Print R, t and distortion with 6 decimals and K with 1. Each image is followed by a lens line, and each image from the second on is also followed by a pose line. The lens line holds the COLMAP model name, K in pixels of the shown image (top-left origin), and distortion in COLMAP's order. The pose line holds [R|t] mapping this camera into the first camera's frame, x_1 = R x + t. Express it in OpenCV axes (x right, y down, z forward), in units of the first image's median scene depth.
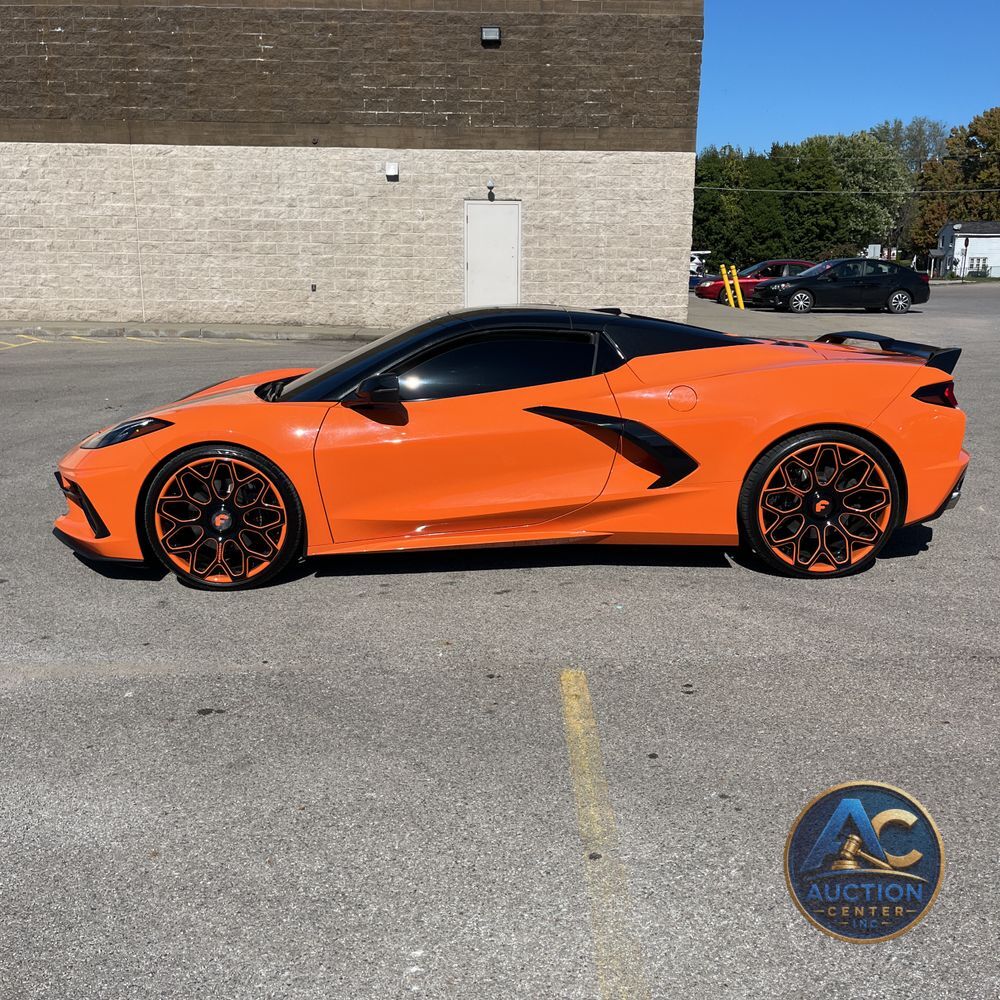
lens RADIAL K [[1015.2, 0, 511.3], [0, 1015.2, 495.9], [0, 0, 1]] dist [0.007704, 0.000000]
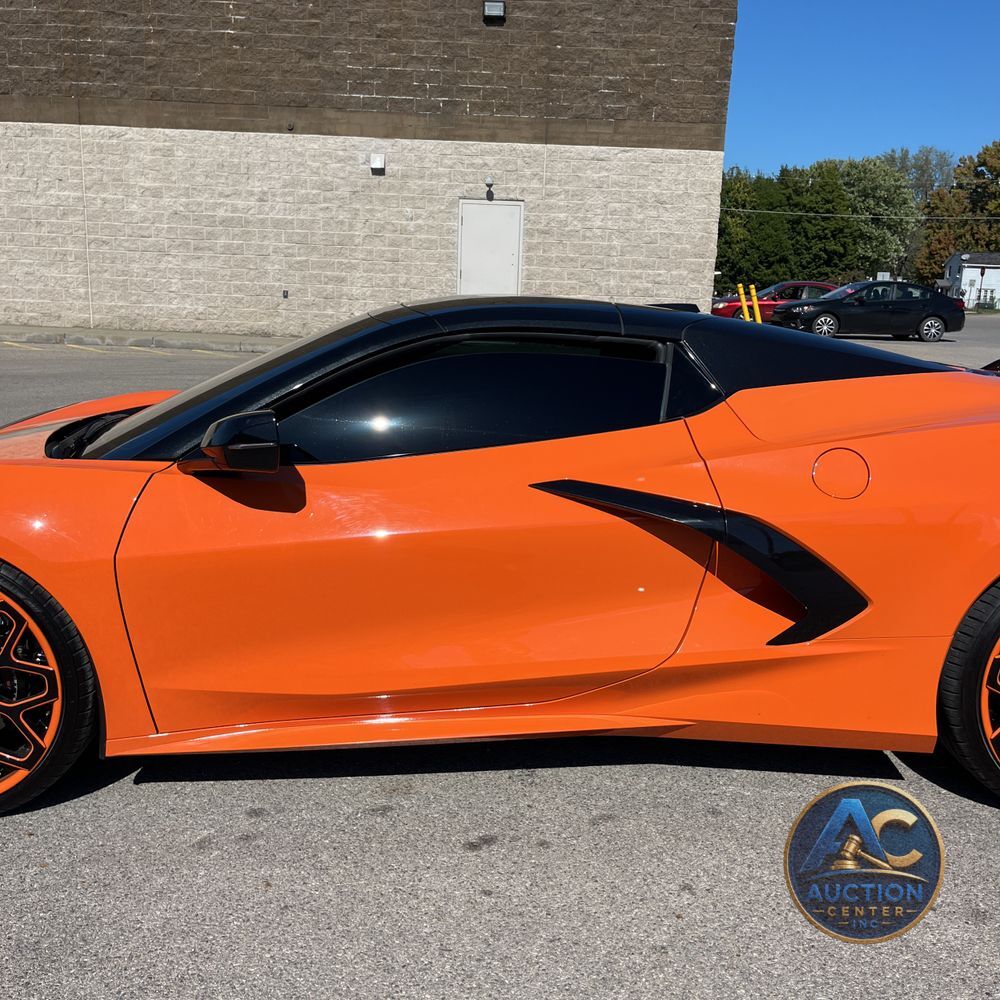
lens RADIAL K [[1015.2, 0, 506.0], [0, 1015.2, 508.3], [0, 0, 1]] dist [0.007704, 0.000000]
pose [[0.999666, 0.025778, 0.001595, -0.000252], [-0.025765, 0.999637, -0.007867, -0.017822], [-0.001798, 0.007823, 0.999968, 0.124173]]
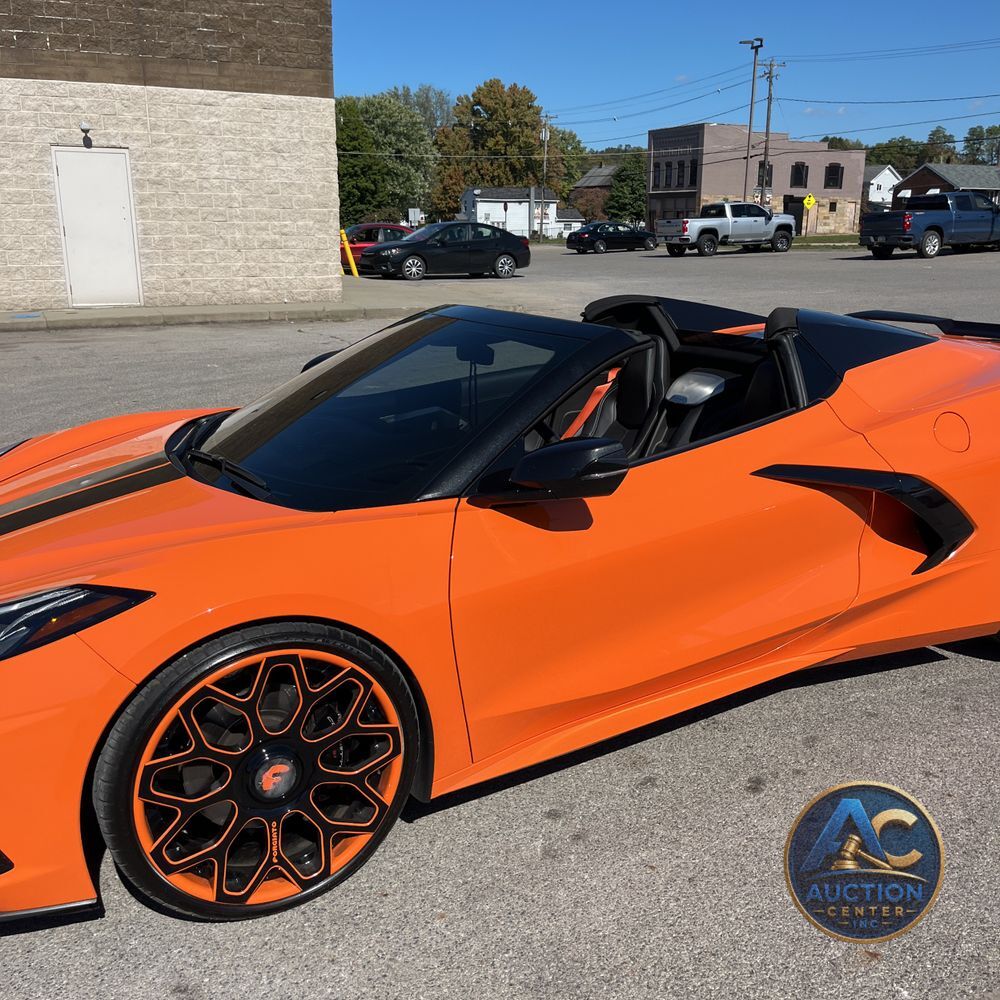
lens RADIAL K [[1015.2, 0, 509.6], [0, 1015.2, 517.4], [0, 0, 1]] dist [0.007704, 0.000000]
pose [[0.899232, -0.123306, 0.419735, -0.094254], [0.100945, 0.992048, 0.075172, -0.030636], [-0.425666, -0.025226, 0.904529, 0.134325]]
